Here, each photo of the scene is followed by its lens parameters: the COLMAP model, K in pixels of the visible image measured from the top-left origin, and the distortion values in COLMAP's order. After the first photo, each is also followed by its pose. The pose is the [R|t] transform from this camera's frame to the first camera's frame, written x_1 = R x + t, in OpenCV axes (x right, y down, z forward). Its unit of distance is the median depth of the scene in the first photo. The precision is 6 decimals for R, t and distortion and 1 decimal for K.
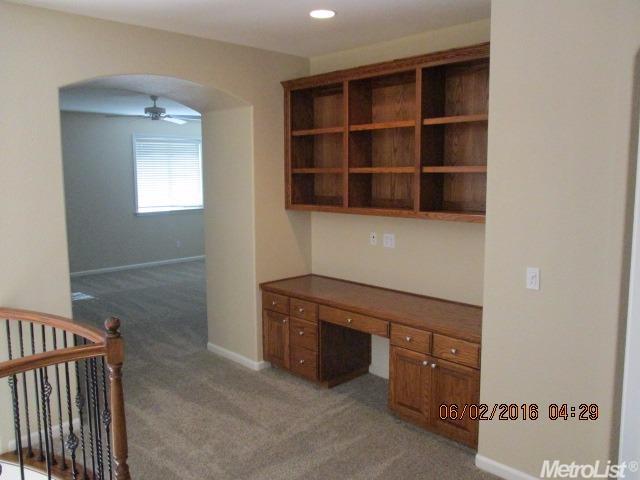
lens RADIAL K [[543.6, 0, 322.4], [0, 543.6, 240.0], [0, 0, 1]] dist [-0.034136, 0.032875]
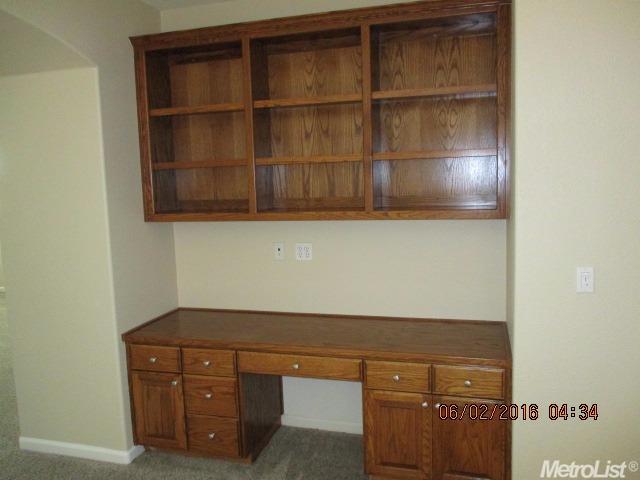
lens RADIAL K [[543.6, 0, 320.1], [0, 543.6, 238.5], [0, 0, 1]] dist [-0.034136, 0.032875]
pose [[0.866460, -0.081291, 0.492584, -0.240253], [0.089506, 0.995962, 0.006921, -0.021685], [-0.491158, 0.038092, 0.870237, 0.316207]]
